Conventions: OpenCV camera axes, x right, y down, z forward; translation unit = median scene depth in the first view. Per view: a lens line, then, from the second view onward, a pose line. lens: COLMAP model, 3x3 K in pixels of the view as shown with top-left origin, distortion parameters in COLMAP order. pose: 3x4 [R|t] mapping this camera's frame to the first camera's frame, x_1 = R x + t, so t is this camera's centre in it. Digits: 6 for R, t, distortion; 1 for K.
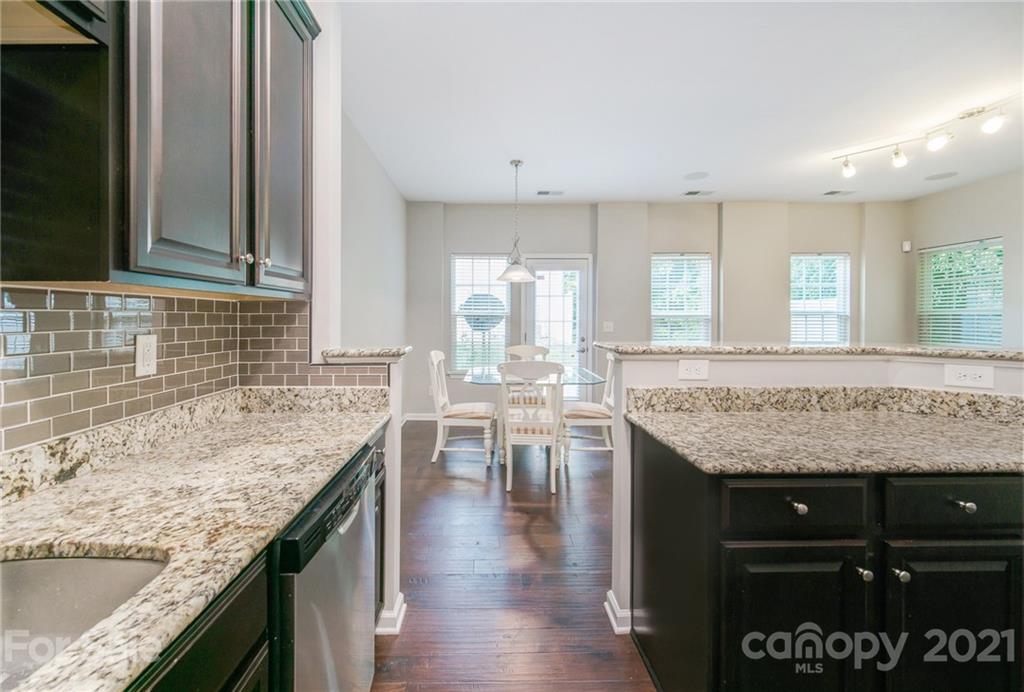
lens RADIAL K [[438.4, 0, 488.7], [0, 438.4, 318.6], [0, 0, 1]] dist [-0.000659, -0.001235]
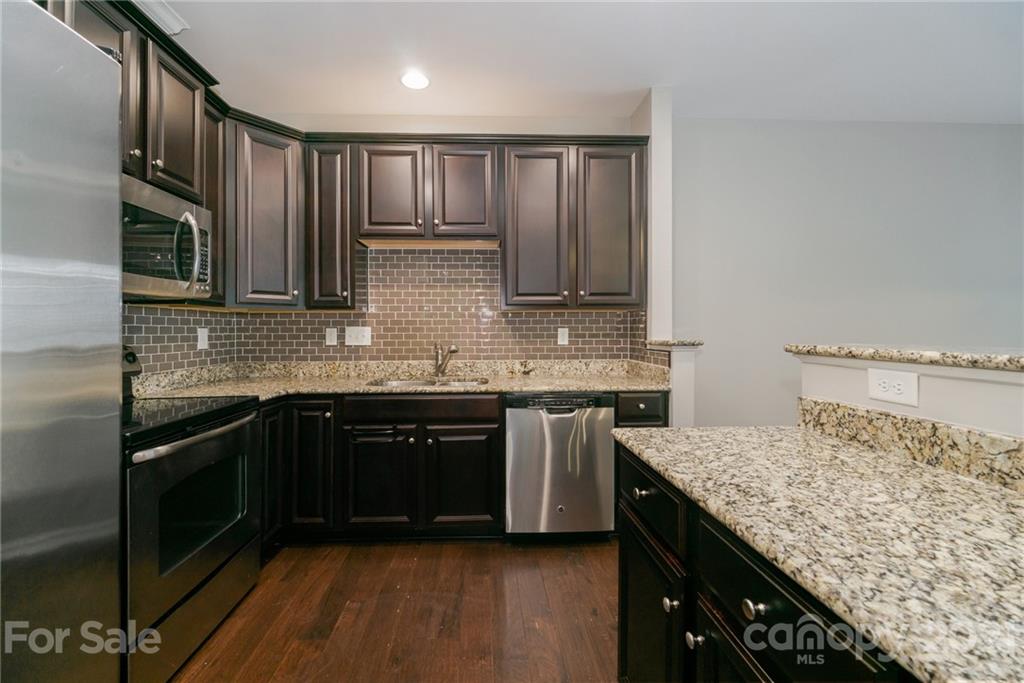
lens RADIAL K [[414.5, 0, 499.5], [0, 414.5, 330.1], [0, 0, 1]] dist [0.001043, -0.001994]
pose [[0.025447, -0.000157, -0.999676, 1.014026], [0.001283, 0.999999, -0.000125, 0.034733], [0.999675, -0.001279, 0.025447, 0.407515]]
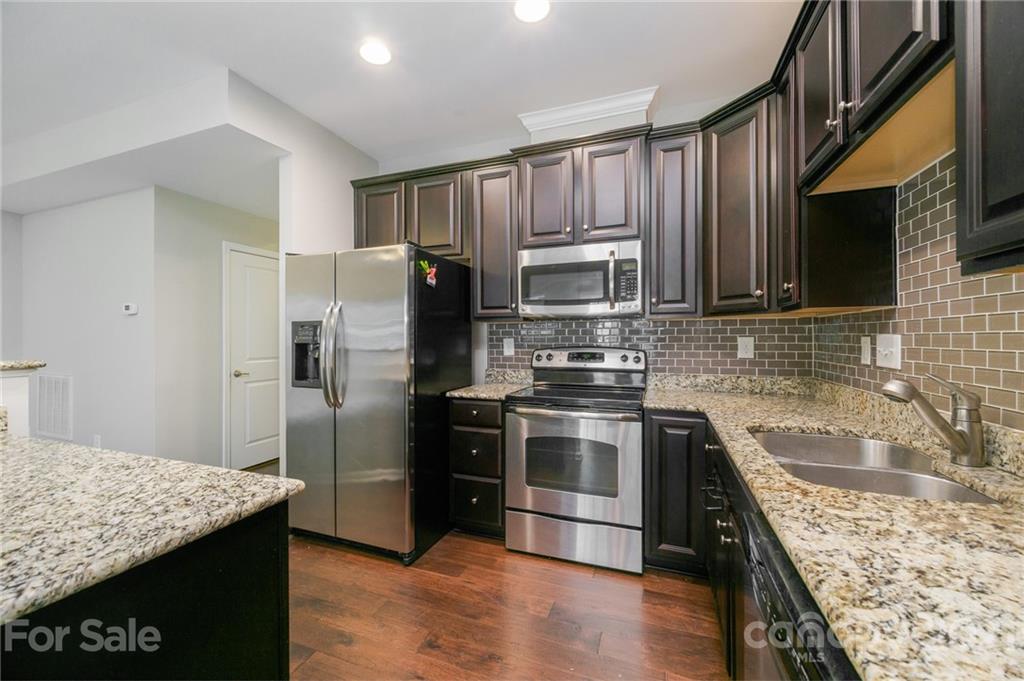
lens RADIAL K [[414.5, 0, 503.8], [0, 414.5, 340.8], [0, 0, 1]] dist [0.001043, -0.001994]
pose [[-0.928557, 0.002288, 0.371183, -0.121456], [0.006029, 0.999942, 0.008919, 0.022021], [-0.371141, 0.010520, -0.928517, 1.011478]]
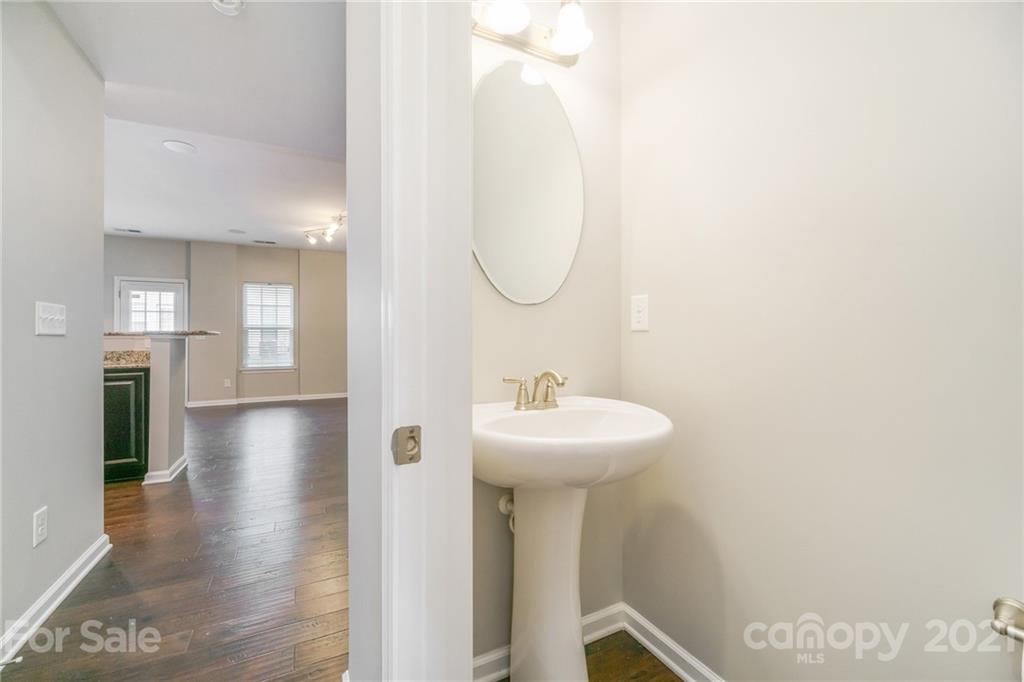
lens RADIAL K [[414.5, 0, 513.2], [0, 414.5, 331.2], [0, 0, 1]] dist [0.001043, -0.001994]
pose [[0.890798, 0.007706, 0.454335, 1.590321], [0.003180, 0.999726, -0.023191, 0.108327], [-0.454389, 0.022103, 0.890529, -1.574363]]
